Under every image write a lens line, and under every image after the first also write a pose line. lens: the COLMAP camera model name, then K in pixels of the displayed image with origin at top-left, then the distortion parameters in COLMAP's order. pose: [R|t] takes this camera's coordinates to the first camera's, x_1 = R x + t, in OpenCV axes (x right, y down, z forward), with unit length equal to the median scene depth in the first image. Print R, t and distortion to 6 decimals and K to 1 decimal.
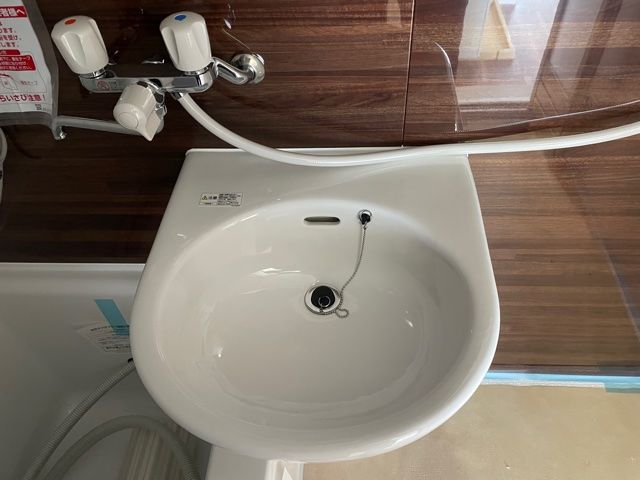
lens RADIAL K [[478.4, 0, 320.0], [0, 478.4, 240.0], [0, 0, 1]] dist [0.007565, 0.000907]
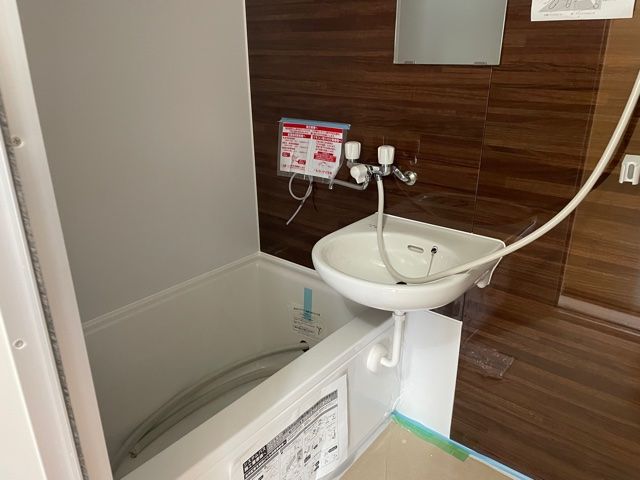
lens RADIAL K [[478.4, 0, 320.0], [0, 478.4, 240.0], [0, 0, 1]] dist [0.007565, 0.000907]
pose [[0.798061, 0.253605, -0.546611, 0.859543], [-0.483840, 0.810378, -0.330432, 0.876599], [0.359162, 0.528177, 0.769436, -0.796243]]
